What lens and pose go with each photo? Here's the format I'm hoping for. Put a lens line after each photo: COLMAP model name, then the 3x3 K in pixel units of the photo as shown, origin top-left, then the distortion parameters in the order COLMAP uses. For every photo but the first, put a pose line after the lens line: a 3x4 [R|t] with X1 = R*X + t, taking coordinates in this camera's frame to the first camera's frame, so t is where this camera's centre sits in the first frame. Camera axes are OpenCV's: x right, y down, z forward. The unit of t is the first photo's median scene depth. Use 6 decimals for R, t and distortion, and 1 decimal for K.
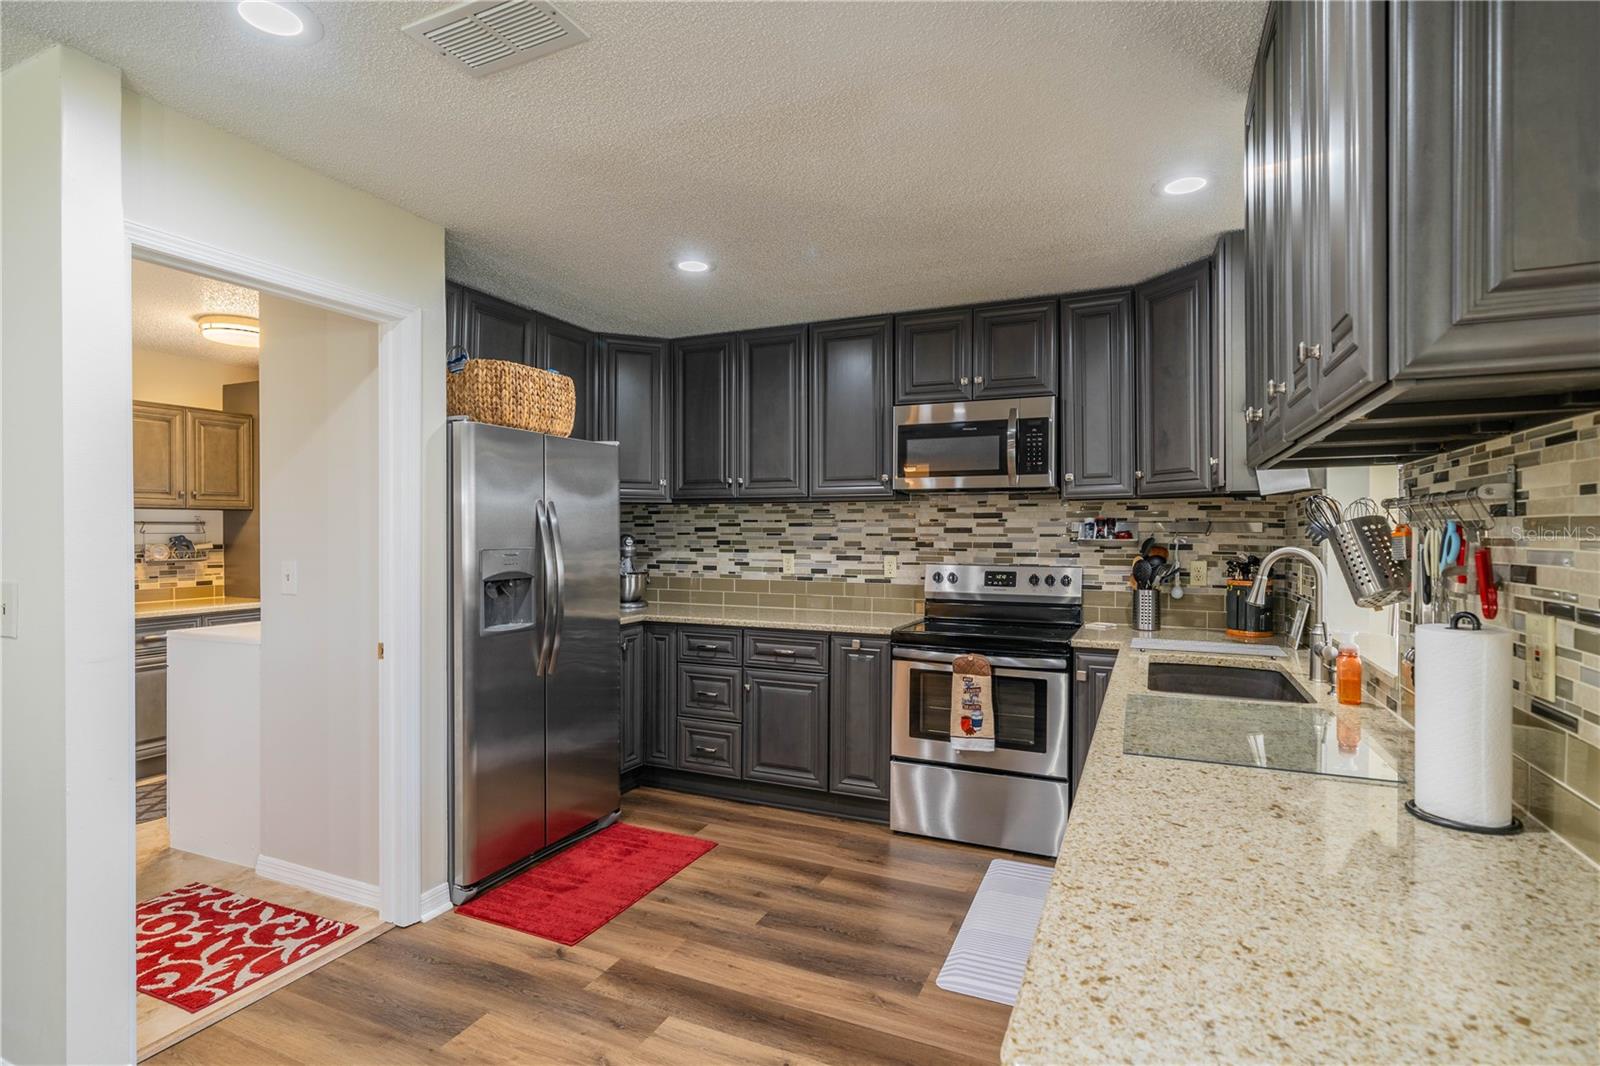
lens RADIAL K [[787.6, 0, 793.8], [0, 787.6, 536.1], [0, 0, 1]] dist [0.000198, -0.000181]
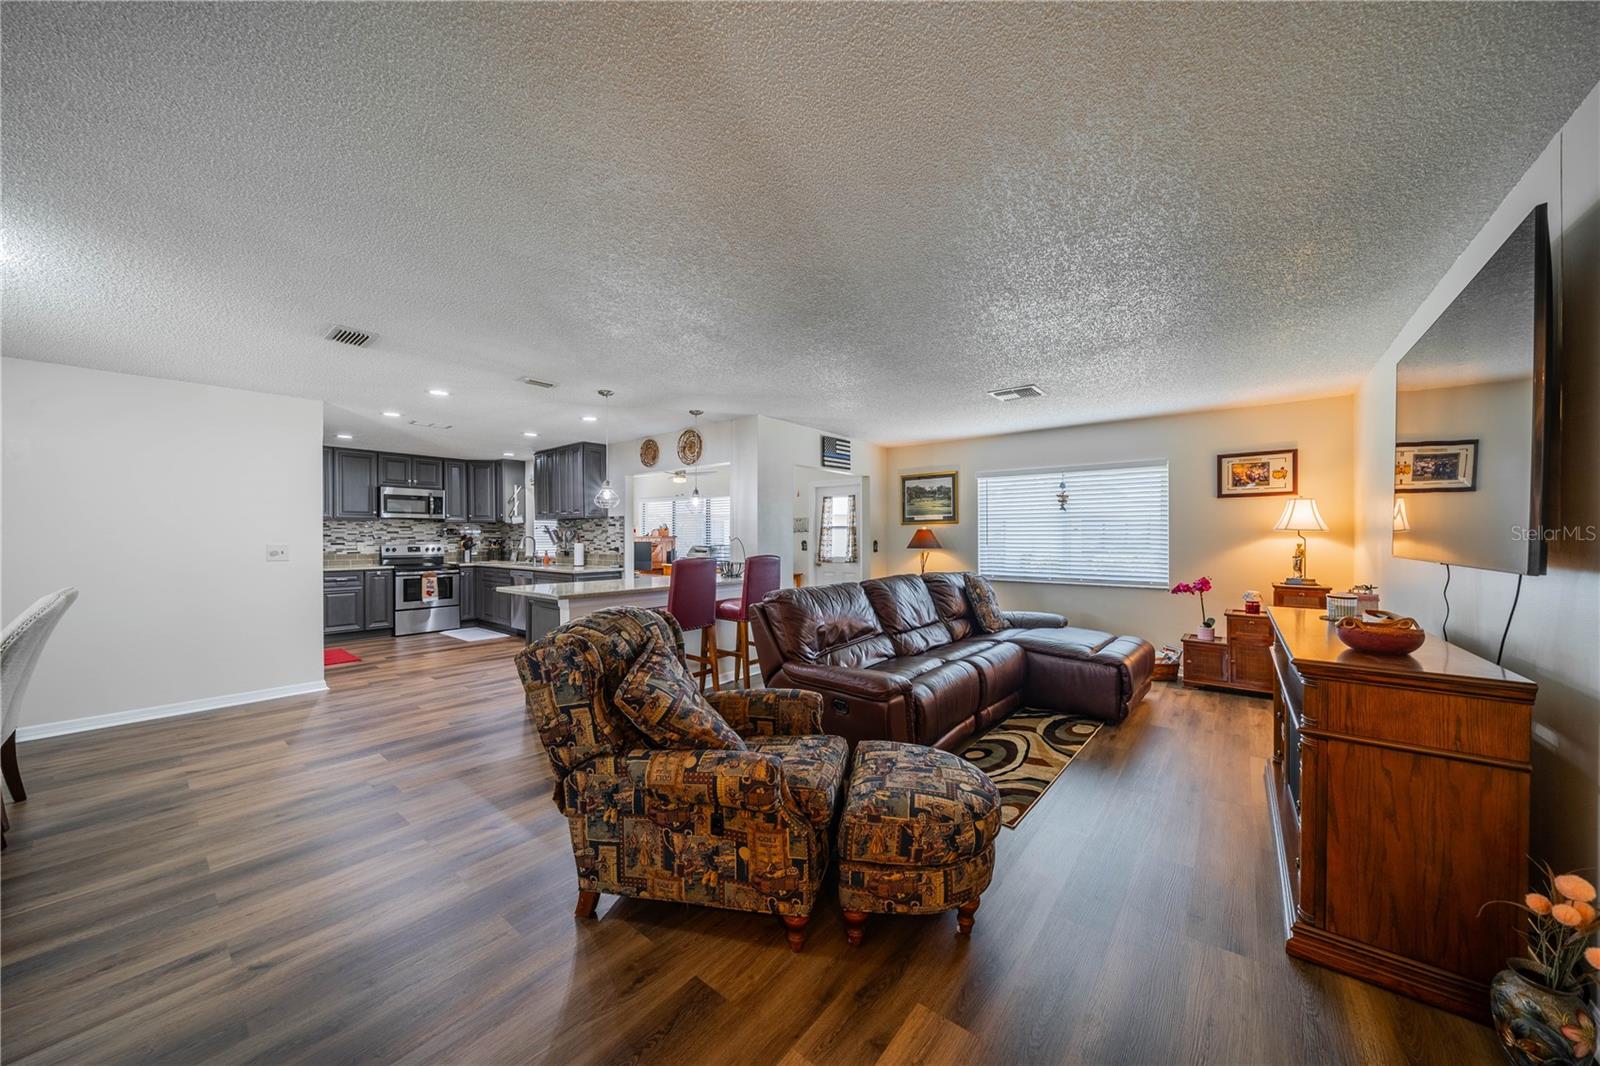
lens RADIAL K [[552.6, 0, 793.4], [0, 552.6, 537.2], [0, 0, 1]] dist [-0.004602, -0.000042]
pose [[0.254657, -0.002888, 0.967027, -1.315343], [0.009930, 0.999951, 0.000372, 0.022836], [-0.966981, 0.009508, 0.254673, -0.836399]]
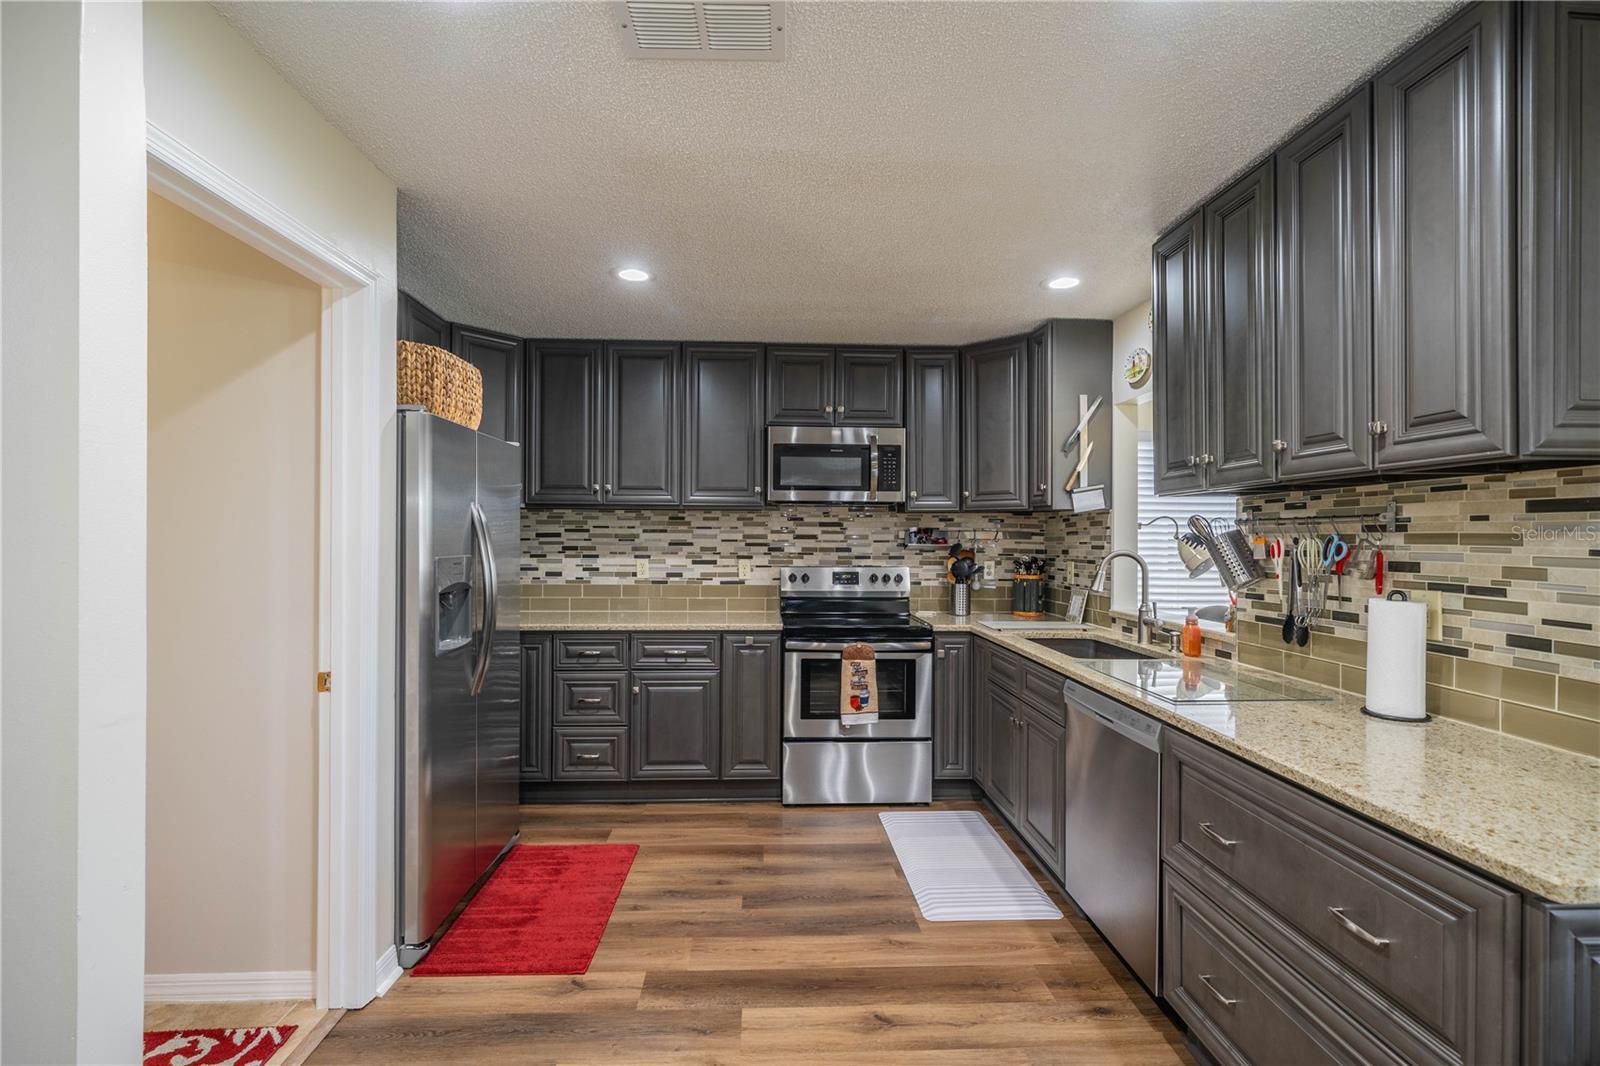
lens RADIAL K [[719.6, 0, 794.5], [0, 719.6, 536.5], [0, 0, 1]] dist [0.001314, 0.000561]
pose [[0.890766, 0.003085, 0.454452, -0.297460], [-0.000629, 0.999984, -0.005555, -0.002300], [-0.454462, 0.004662, 0.890754, 0.070472]]
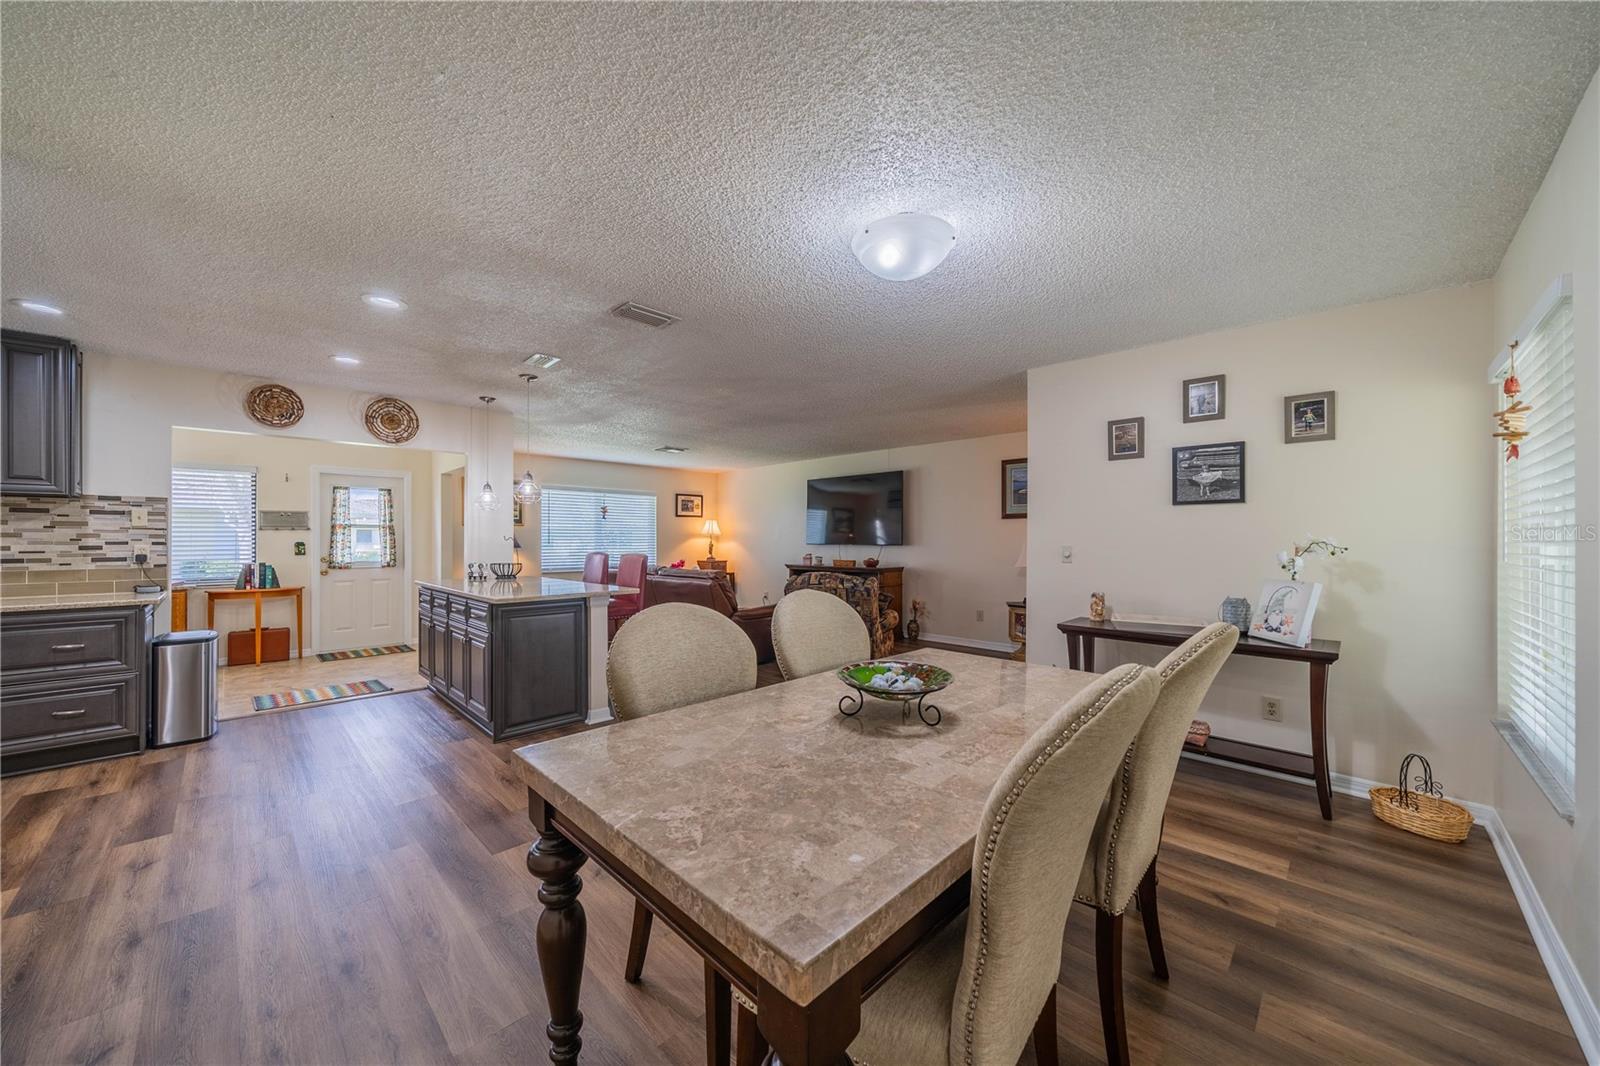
lens RADIAL K [[570.6, 0, 795.7], [0, 570.6, 537.3], [0, 0, 1]] dist [-0.002480, -0.000185]
pose [[-0.938419, -0.000423, 0.345498, -1.155373], [0.001747, 0.999981, 0.005970, 0.016716], [-0.345494, 0.006205, -0.938401, 0.643638]]
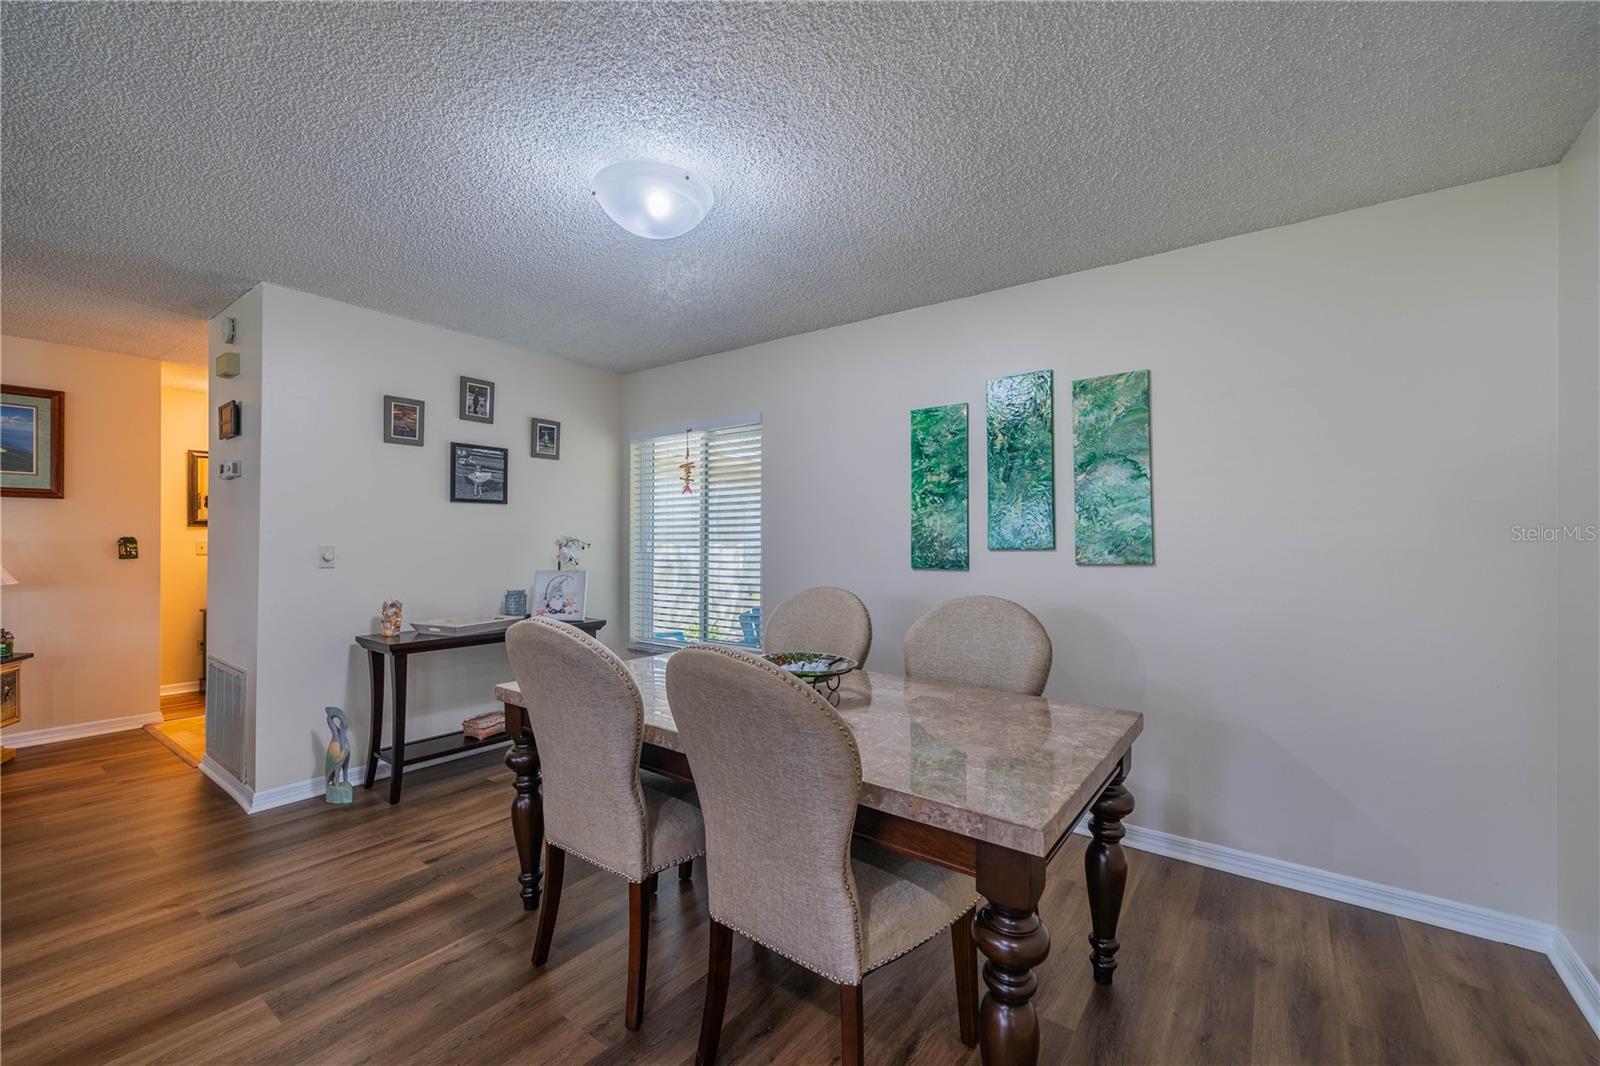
lens RADIAL K [[652.8, 0, 801.1], [0, 652.8, 538.2], [0, 0, 1]] dist [-0.000432, -0.000061]
pose [[-0.205879, -0.001357, -0.978576, -0.564394], [-0.012774, 0.999918, 0.001301, 0.019703], [0.978494, 0.012768, -0.205880, 0.329788]]
